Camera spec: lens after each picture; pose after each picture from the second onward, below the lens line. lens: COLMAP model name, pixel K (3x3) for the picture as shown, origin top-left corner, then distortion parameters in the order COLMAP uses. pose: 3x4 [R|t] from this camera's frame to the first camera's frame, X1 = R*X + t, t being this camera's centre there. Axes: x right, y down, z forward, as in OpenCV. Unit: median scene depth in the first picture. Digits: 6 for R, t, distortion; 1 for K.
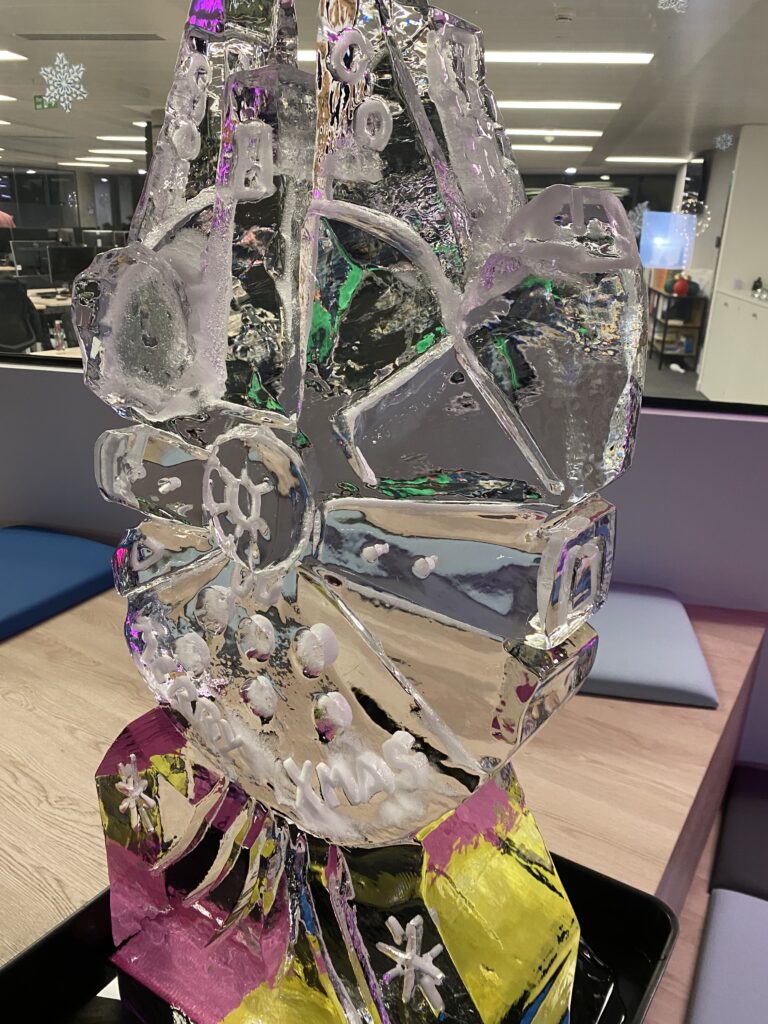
lens RADIAL K [[789.2, 0, 385.3], [0, 789.2, 507.5], [0, 0, 1]] dist [0.002251, 0.001310]
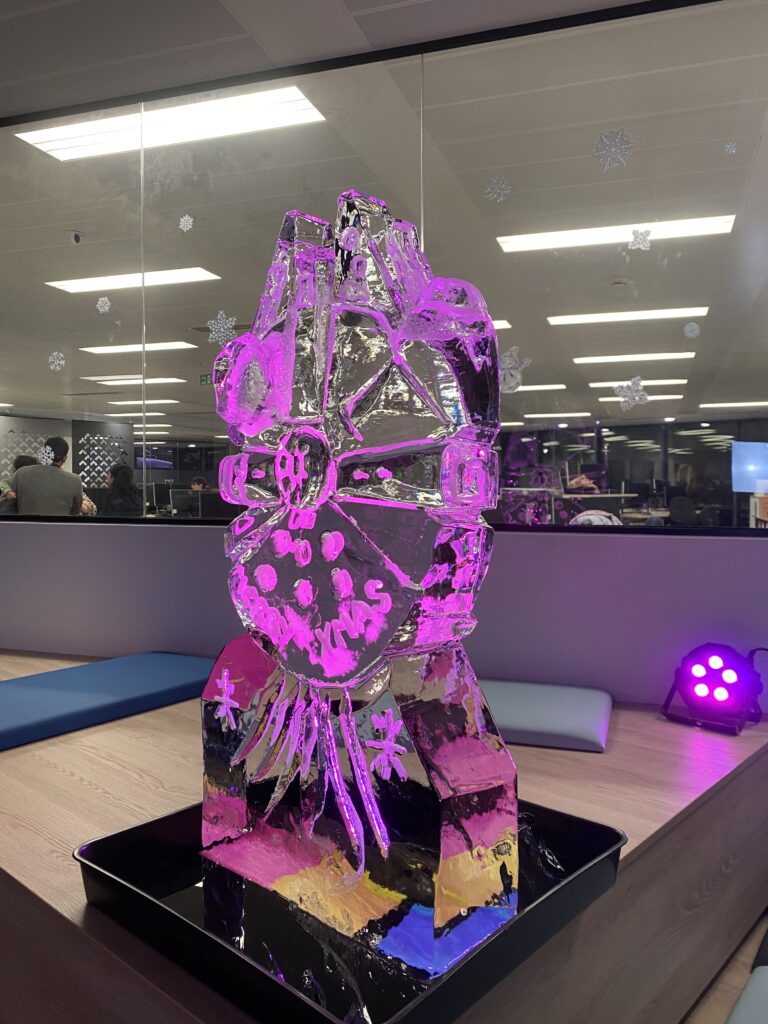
lens RADIAL K [[778.5, 0, 384.0], [0, 778.5, 512.0], [0, 0, 1]] dist [0.007487, 0.000802]
pose [[0.988001, -0.026148, -0.152218, 0.100123], [-0.021137, 0.953401, -0.300964, 0.218496], [0.152994, 0.300570, 0.941409, -0.209746]]
